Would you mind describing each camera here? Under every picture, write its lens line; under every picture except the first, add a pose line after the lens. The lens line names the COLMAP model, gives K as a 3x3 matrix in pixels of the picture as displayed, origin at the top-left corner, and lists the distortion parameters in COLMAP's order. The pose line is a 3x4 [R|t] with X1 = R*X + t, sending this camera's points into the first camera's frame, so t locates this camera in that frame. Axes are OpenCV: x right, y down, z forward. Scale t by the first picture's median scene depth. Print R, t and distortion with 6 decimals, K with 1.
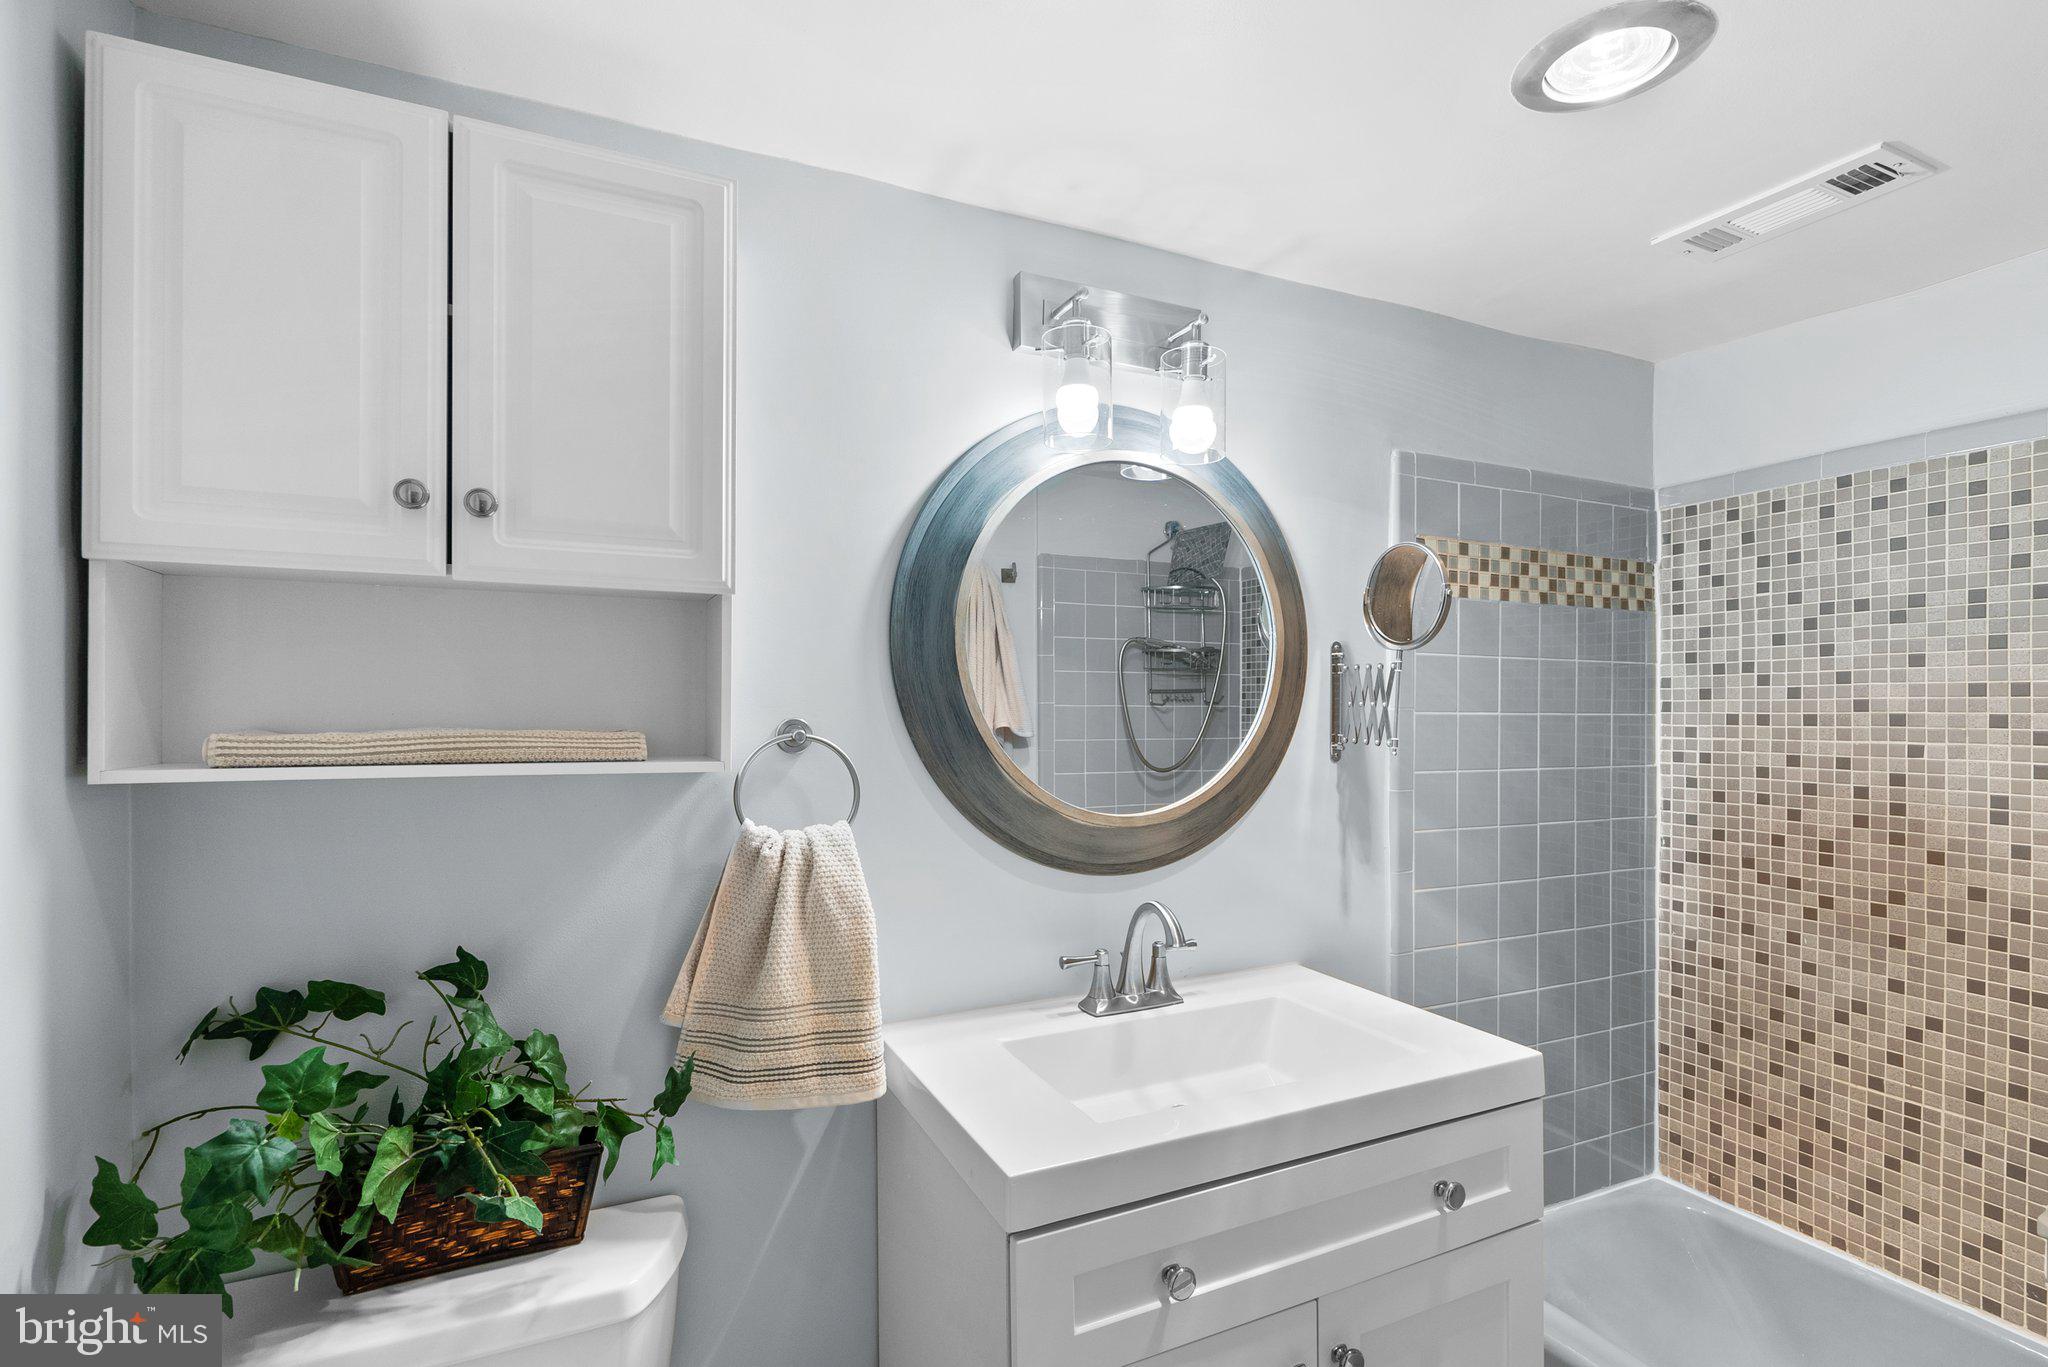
lens RADIAL K [[945.5, 0, 1032.1], [0, 945.5, 695.0], [0, 0, 1]] dist [-0.010029, 0.002997]
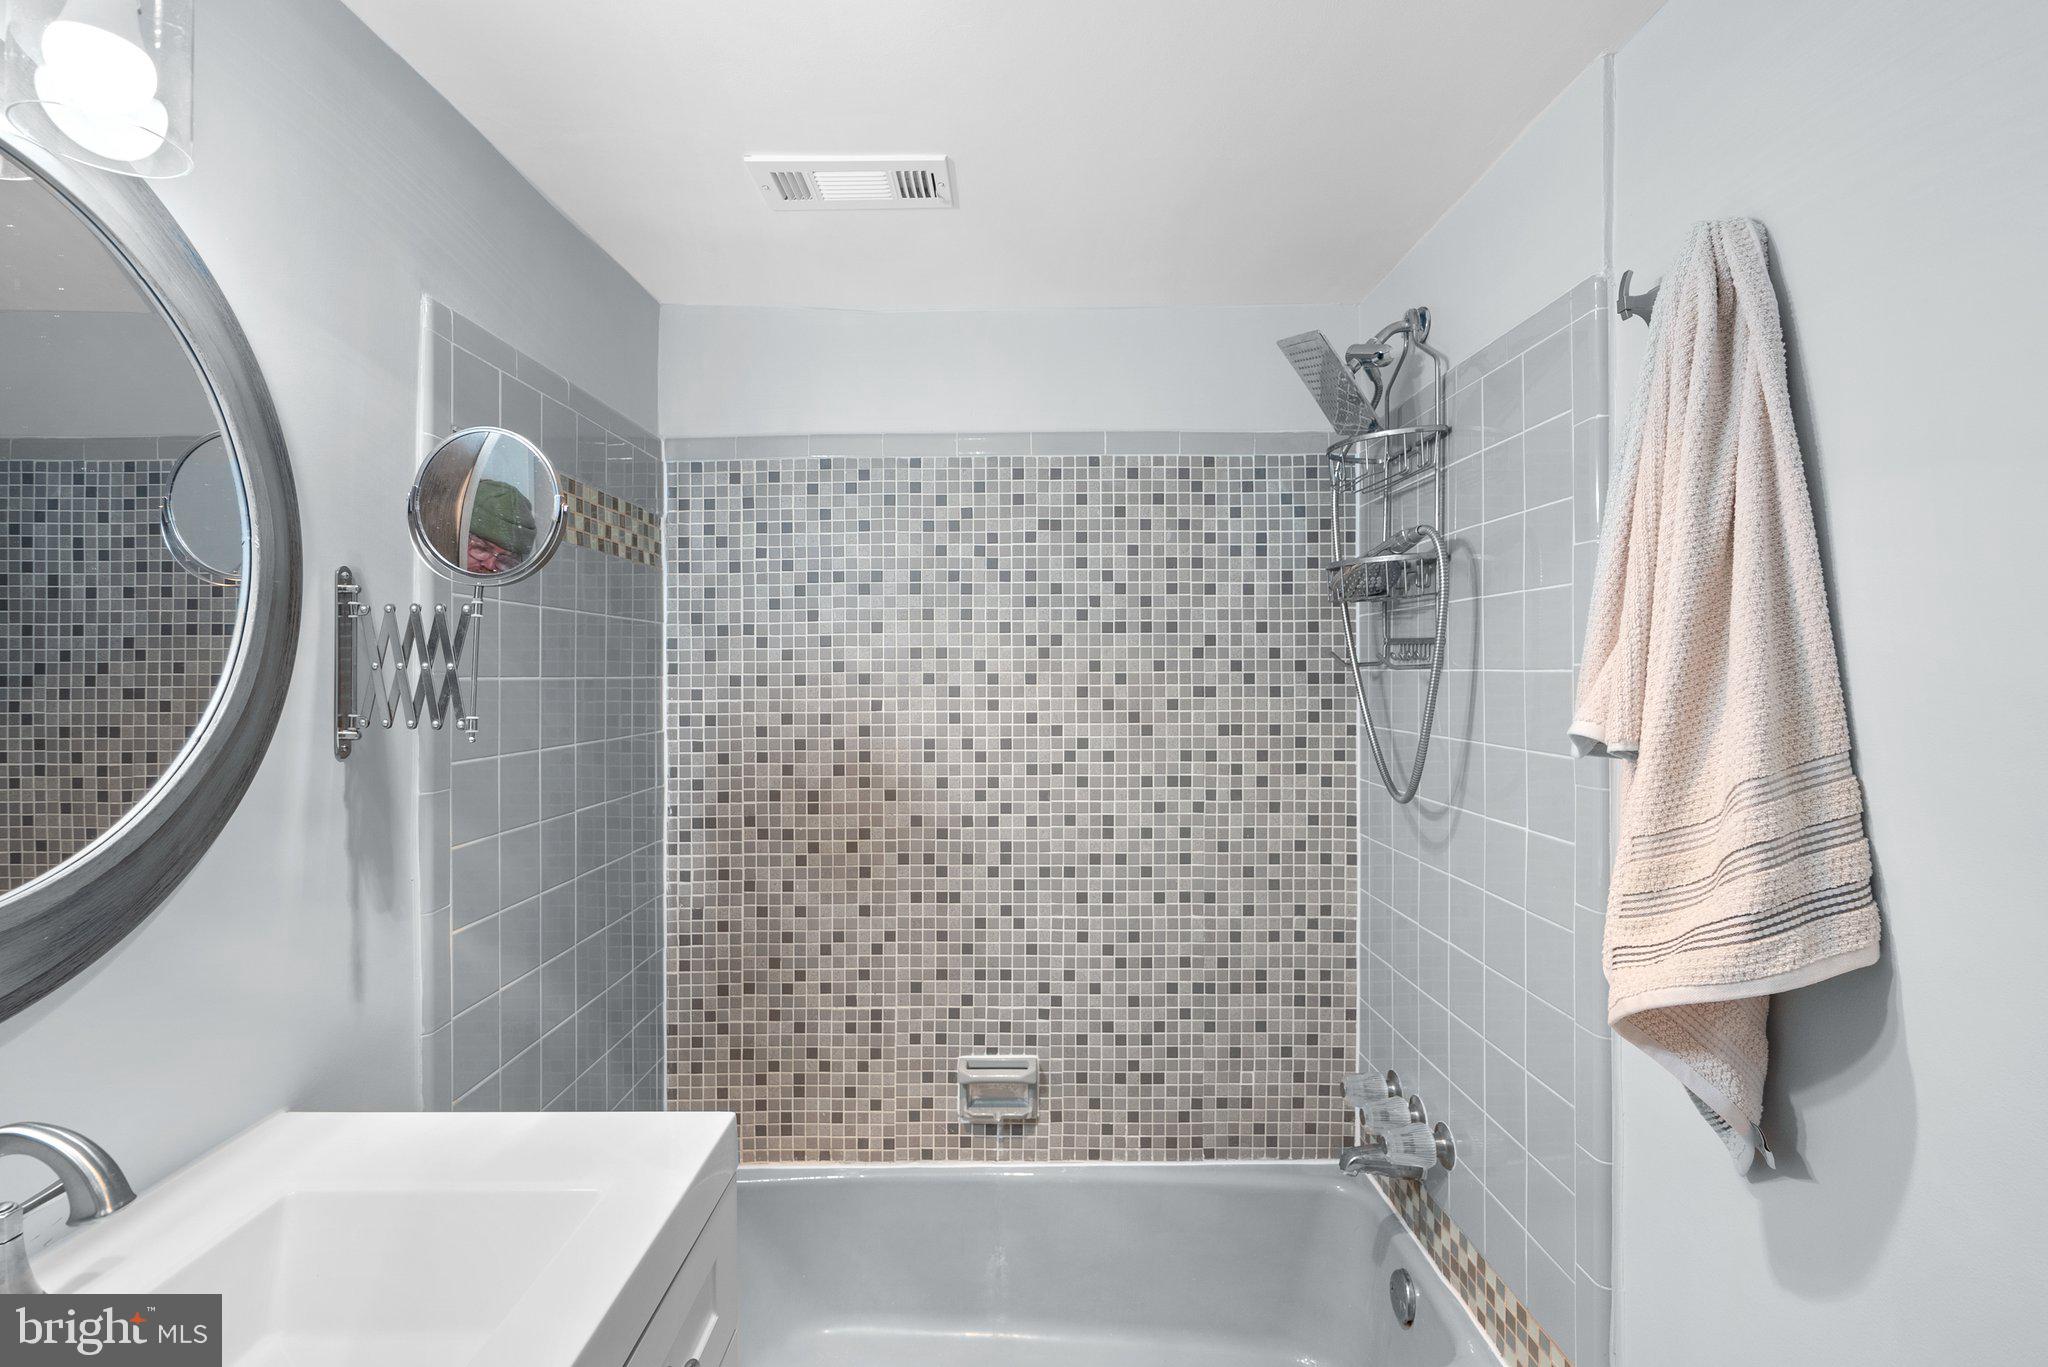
lens RADIAL K [[945.5, 0, 985.4], [0, 945.5, 659.5], [0, 0, 1]] dist [-0.010029, 0.002997]
pose [[0.443543, 0.003613, 0.896246, -0.048381], [-0.003399, 0.999991, -0.002349, 0.005018], [-0.896247, -0.002005, 0.443551, 0.342376]]
